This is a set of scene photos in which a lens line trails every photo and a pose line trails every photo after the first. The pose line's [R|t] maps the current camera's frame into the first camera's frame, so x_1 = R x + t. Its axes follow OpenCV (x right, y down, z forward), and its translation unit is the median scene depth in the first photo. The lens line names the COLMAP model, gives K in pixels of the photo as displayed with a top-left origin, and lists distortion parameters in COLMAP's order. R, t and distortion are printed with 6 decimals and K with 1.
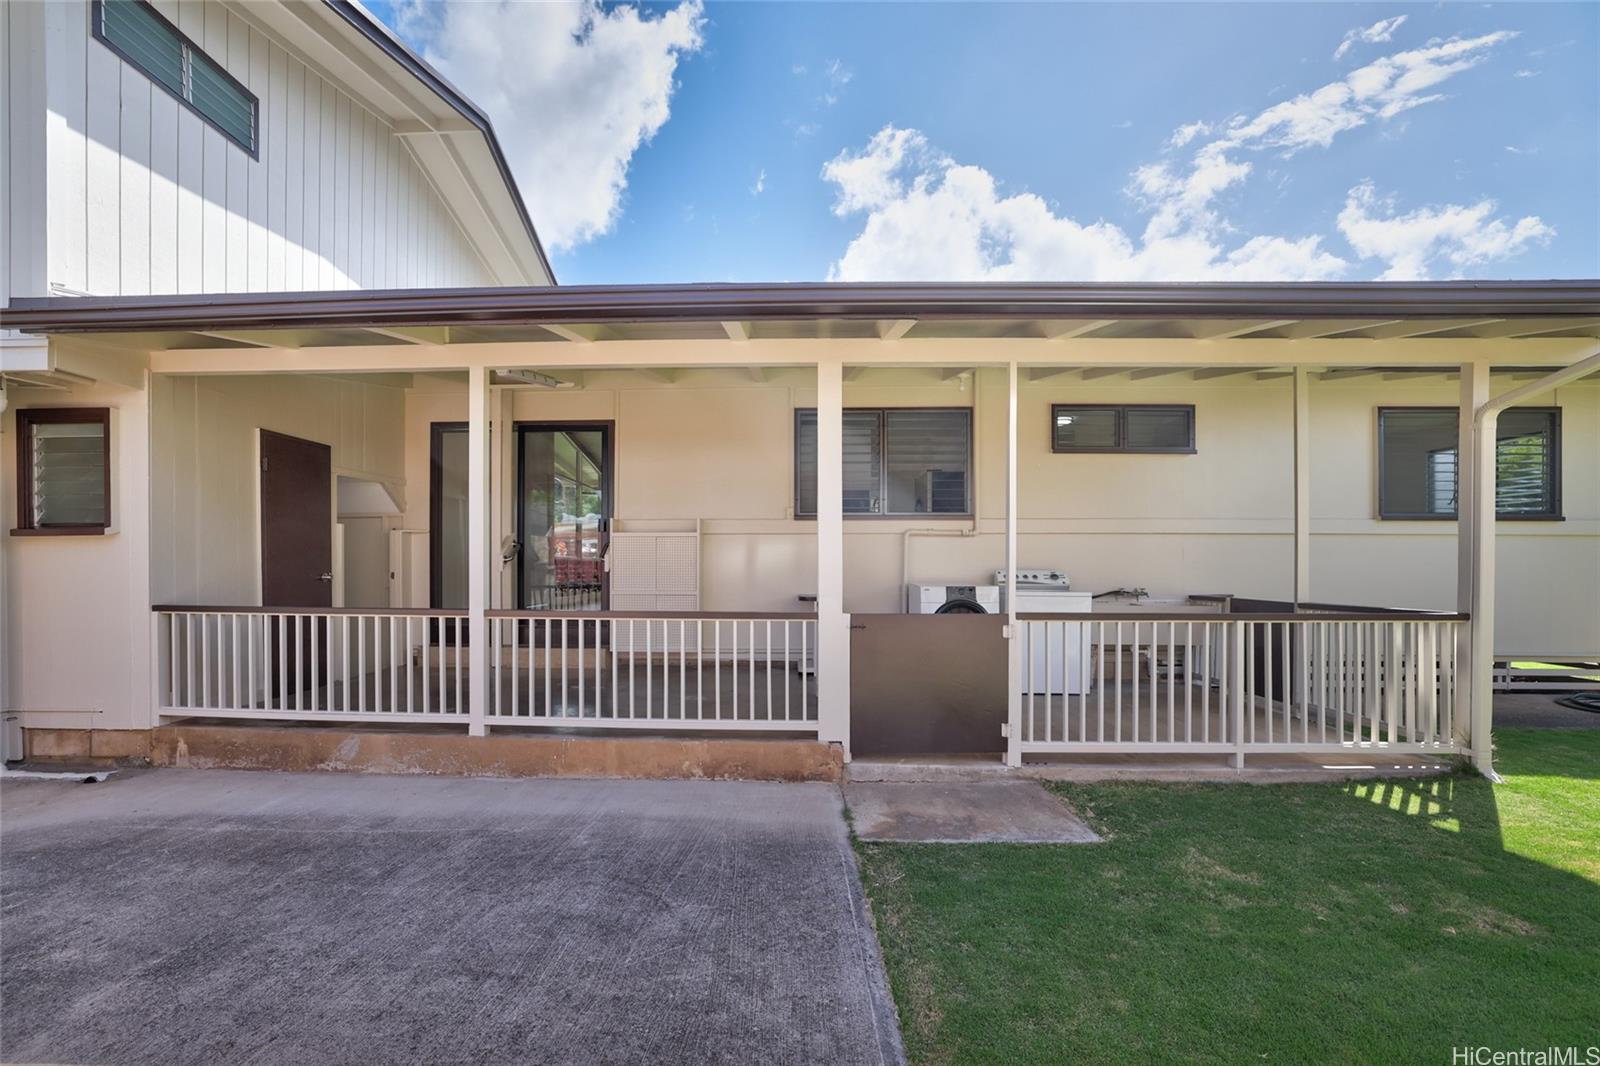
lens RADIAL K [[714.5, 0, 795.0], [0, 714.5, 575.1], [0, 0, 1]] dist [-0.043462, 0.014112]
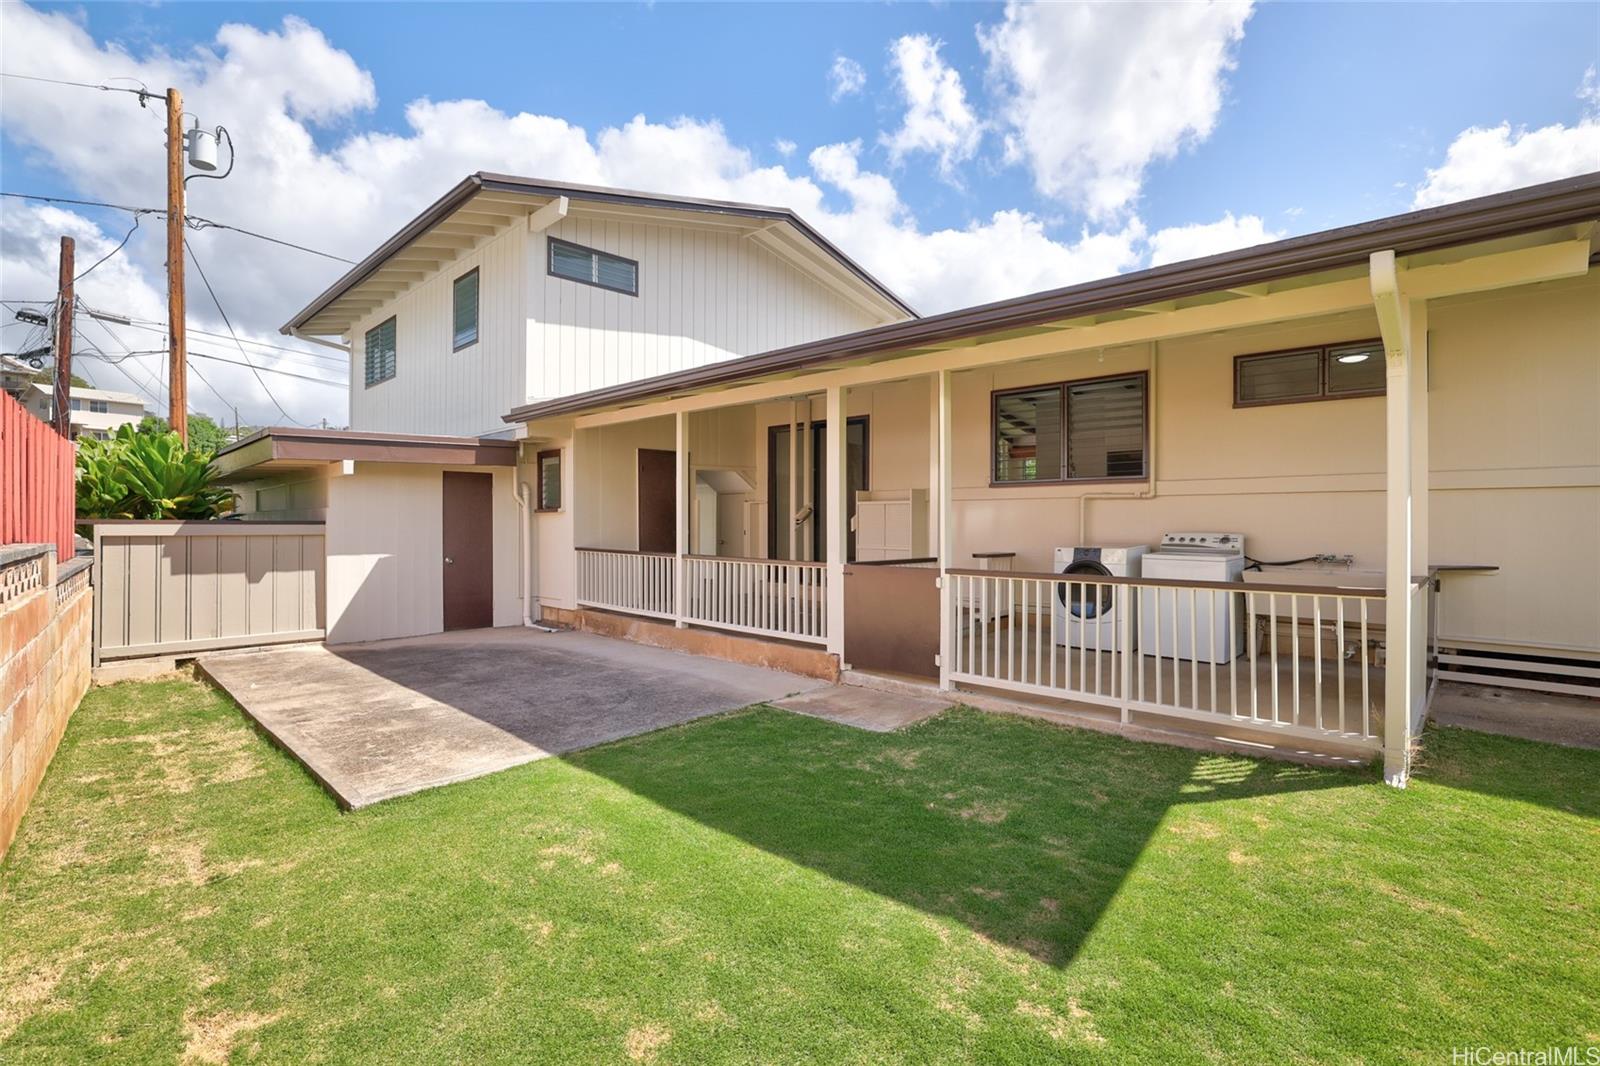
lens RADIAL K [[699.0, 0, 800.0], [0, 699.0, 533.0], [0, 0, 1]] dist [-0.044115, -0.000166]
pose [[0.768408, 0.009217, -0.639894, 0.882545], [-0.007739, 0.999957, 0.005110, -0.013314], [0.639914, 0.001026, 0.768446, -0.112515]]
